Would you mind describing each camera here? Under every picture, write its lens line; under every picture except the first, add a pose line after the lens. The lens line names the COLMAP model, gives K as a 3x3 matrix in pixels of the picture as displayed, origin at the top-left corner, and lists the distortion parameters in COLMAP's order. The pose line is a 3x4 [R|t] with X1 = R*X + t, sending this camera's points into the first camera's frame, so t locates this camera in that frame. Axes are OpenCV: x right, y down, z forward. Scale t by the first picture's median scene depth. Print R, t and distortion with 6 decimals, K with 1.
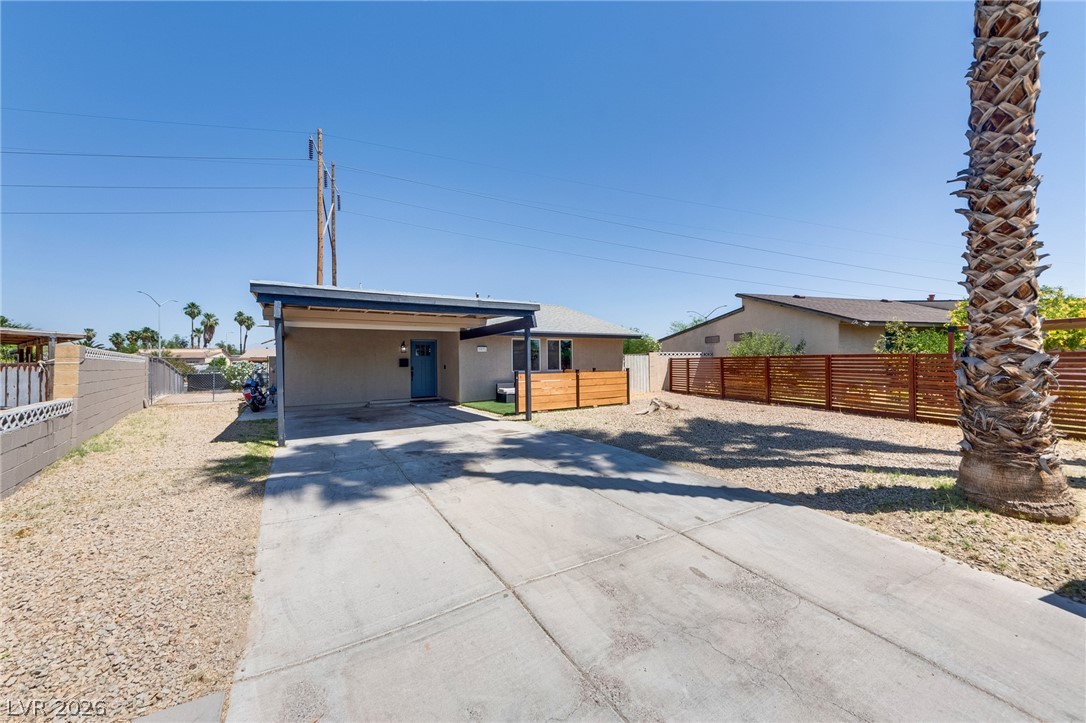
lens RADIAL K [[374.1, 0, 514.7], [0, 374.1, 357.7], [0, 0, 1]] dist [-0.000888, -0.000194]
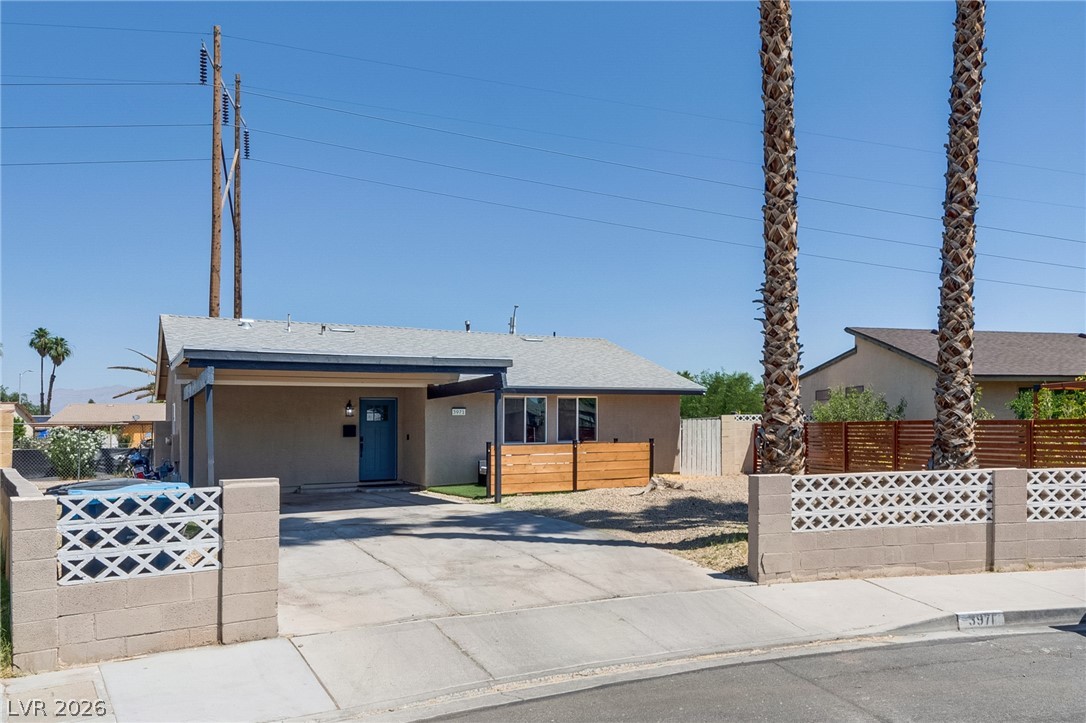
lens RADIAL K [[749.4, 0, 558.1], [0, 749.4, 391.2], [0, 0, 1]] dist [-0.000316, -0.000272]
pose [[0.999460, -0.001236, -0.032823, 0.168724], [-0.000042, 0.999244, -0.038889, -0.007571], [0.032846, 0.038869, 0.998704, -0.472203]]
